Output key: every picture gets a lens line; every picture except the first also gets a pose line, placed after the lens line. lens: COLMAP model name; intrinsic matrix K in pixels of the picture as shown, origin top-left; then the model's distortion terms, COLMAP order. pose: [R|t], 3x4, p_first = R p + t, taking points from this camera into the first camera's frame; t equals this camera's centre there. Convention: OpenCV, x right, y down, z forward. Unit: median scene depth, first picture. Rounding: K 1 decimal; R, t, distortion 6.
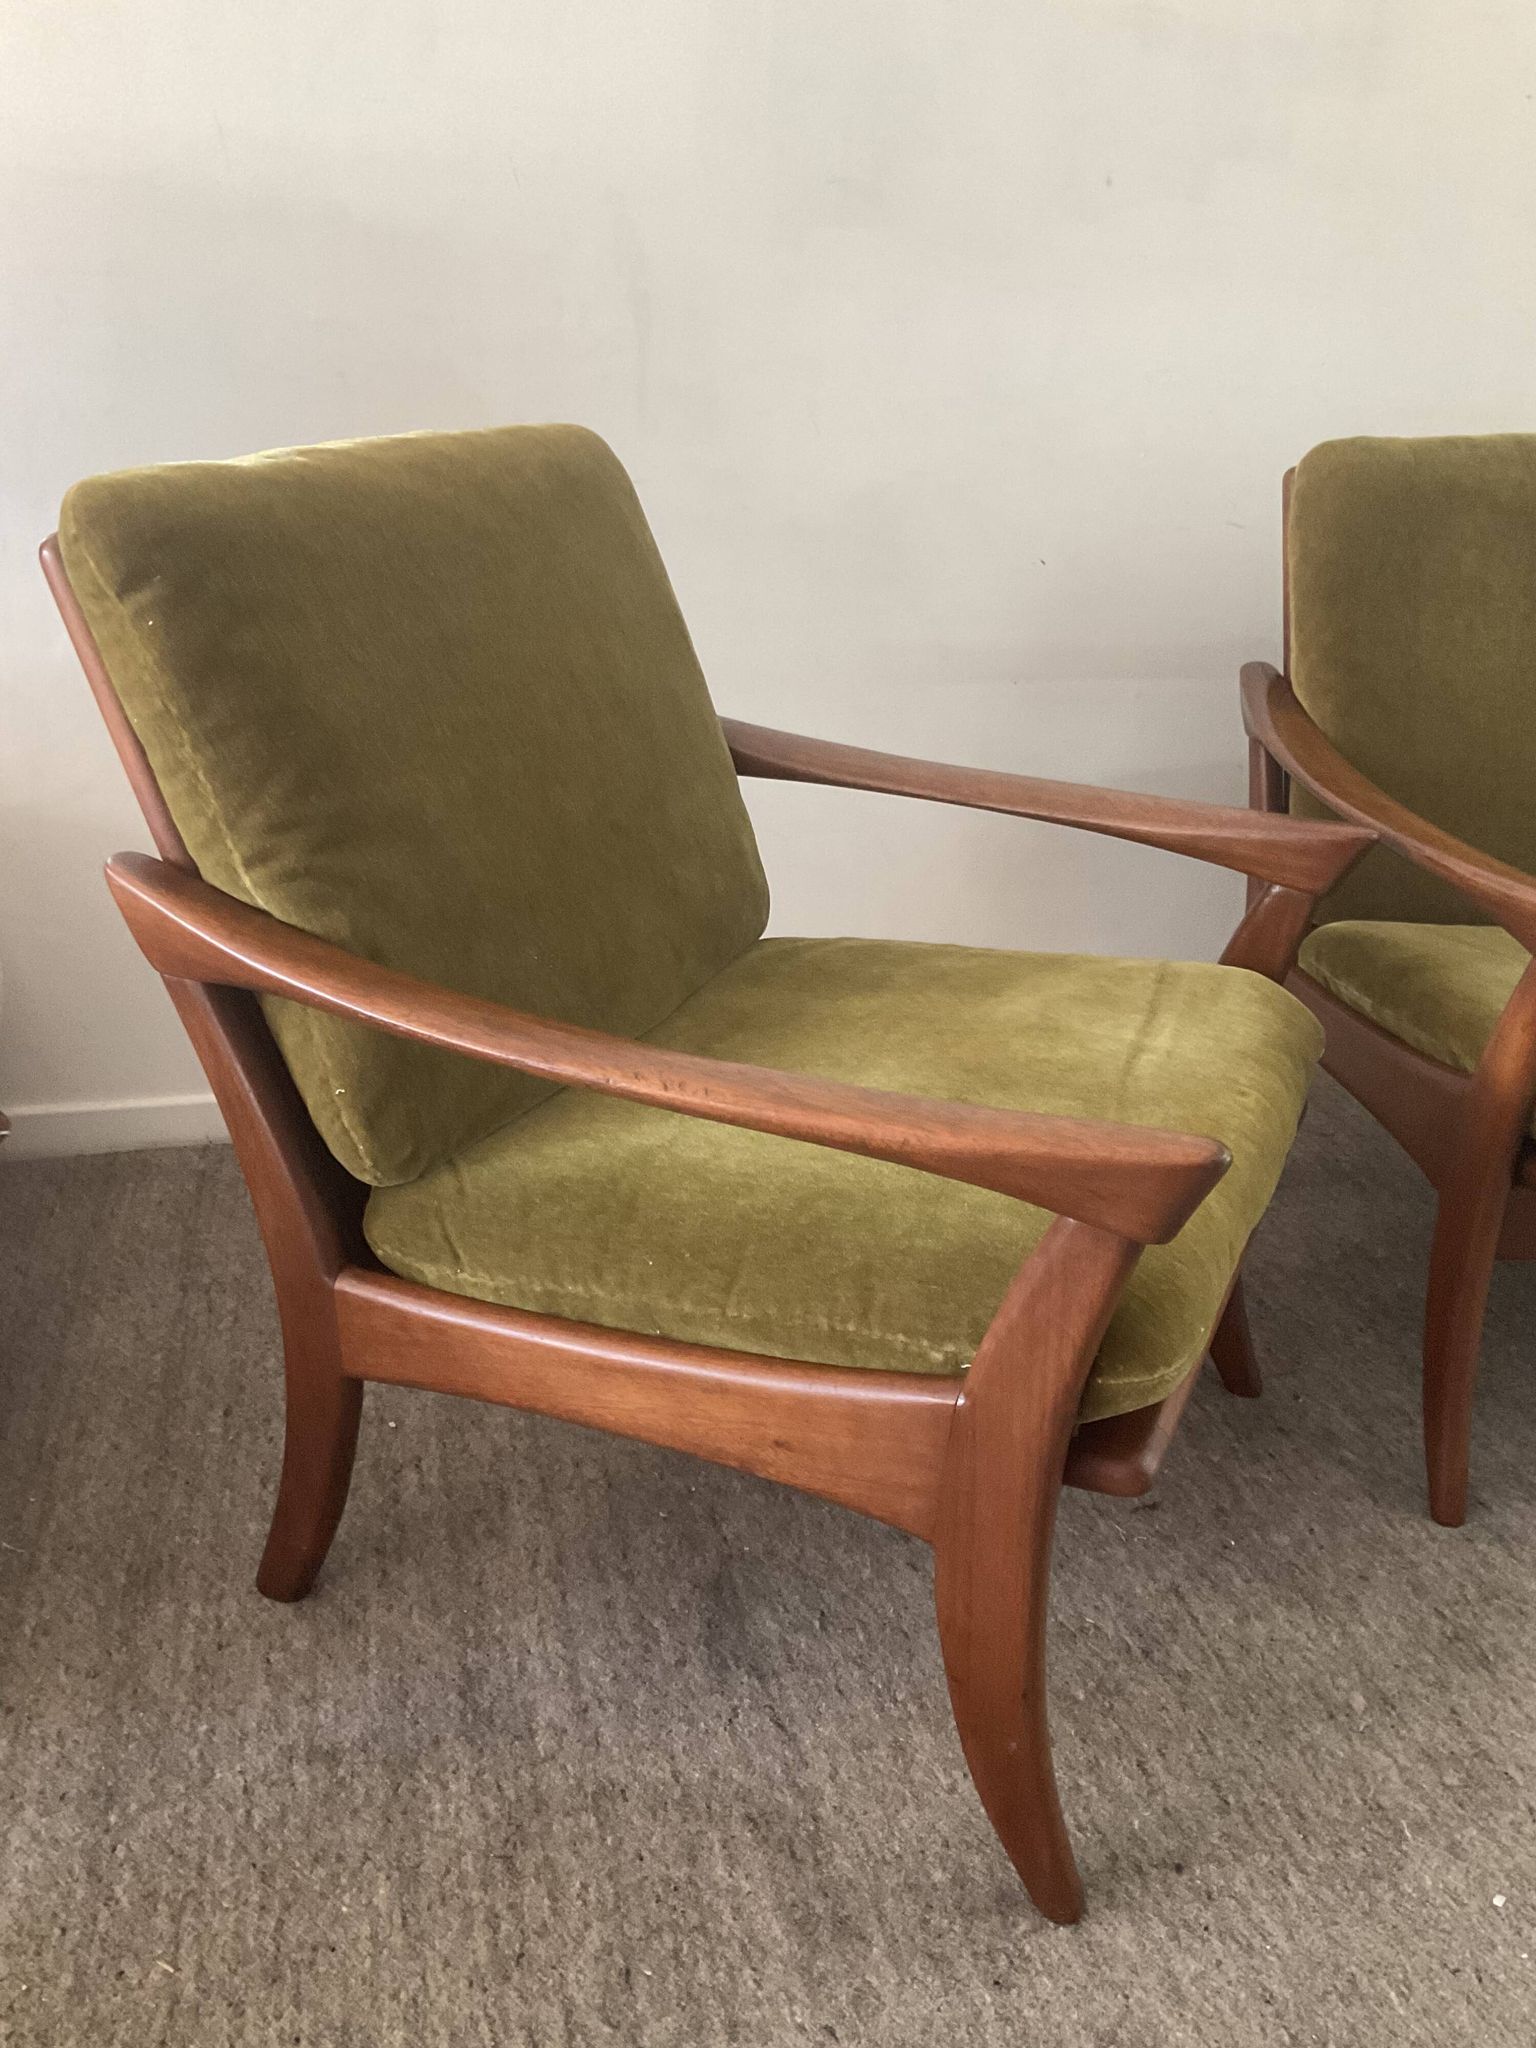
lens RADIAL K [[1728.7, 0, 760.2], [0, 1728.7, 1013.6], [0, 0, 1]] dist [0.014810, -0.043027]
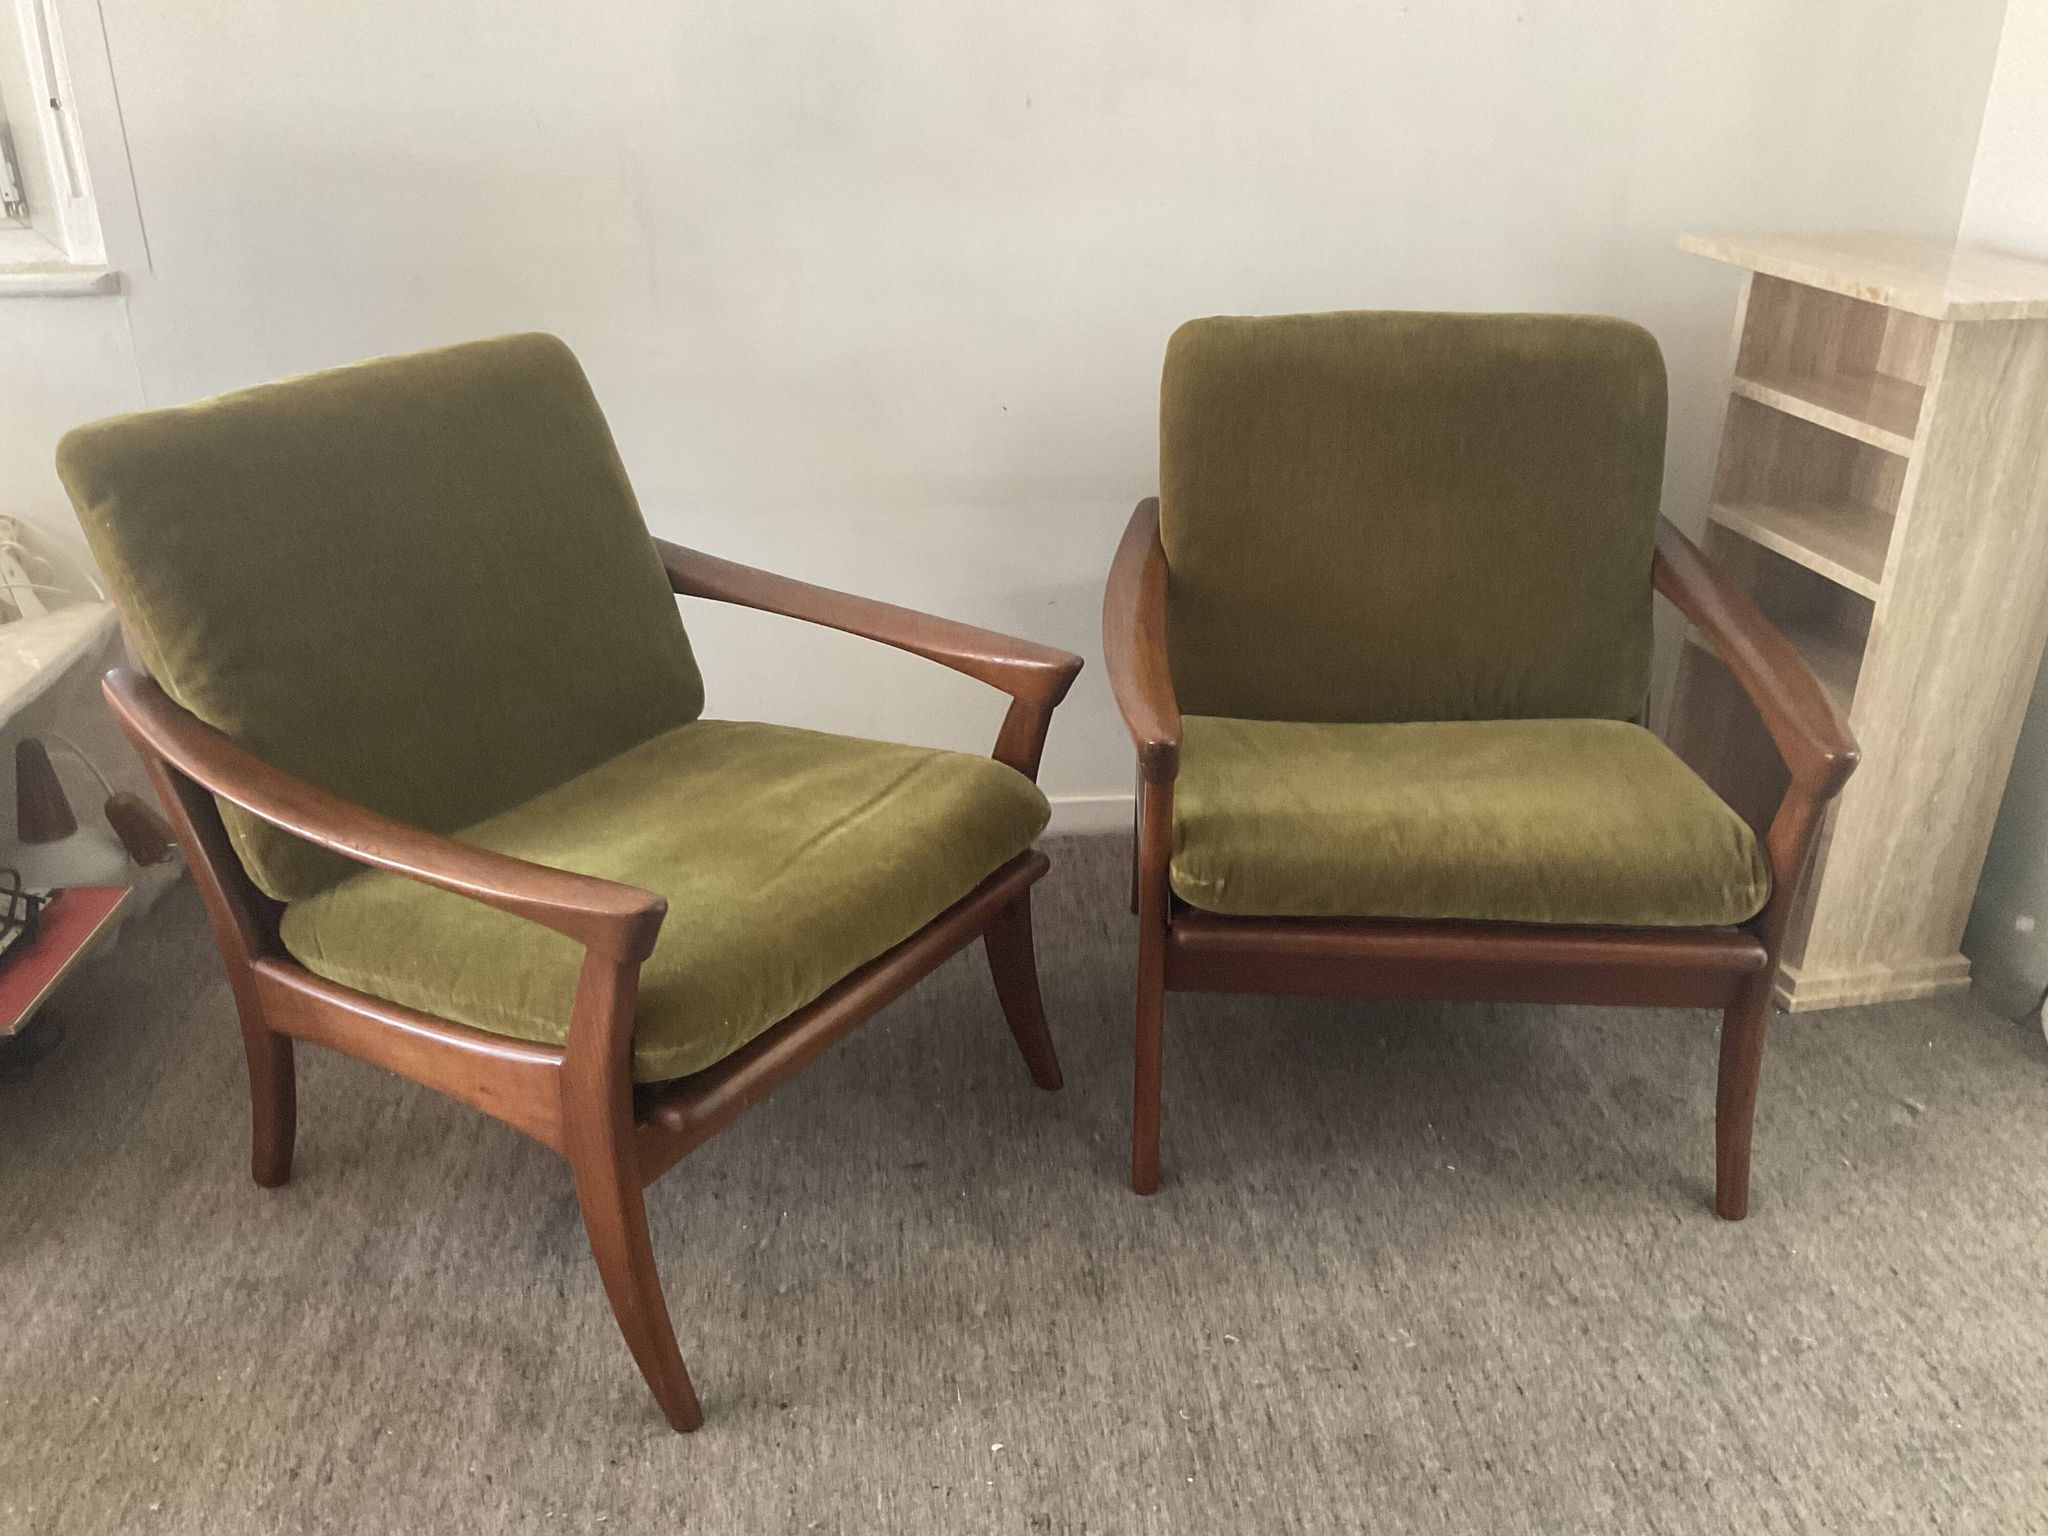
lens RADIAL K [[1728.7, 0, 1026.0], [0, 1728.7, 773.6], [0, 0, 1]] dist [0.014810, -0.043027]
pose [[0.988758, 0.033067, -0.145825, 0.629372], [-0.028476, 0.999034, 0.033464, -0.076999], [0.146791, -0.028936, 0.988744, -0.358712]]
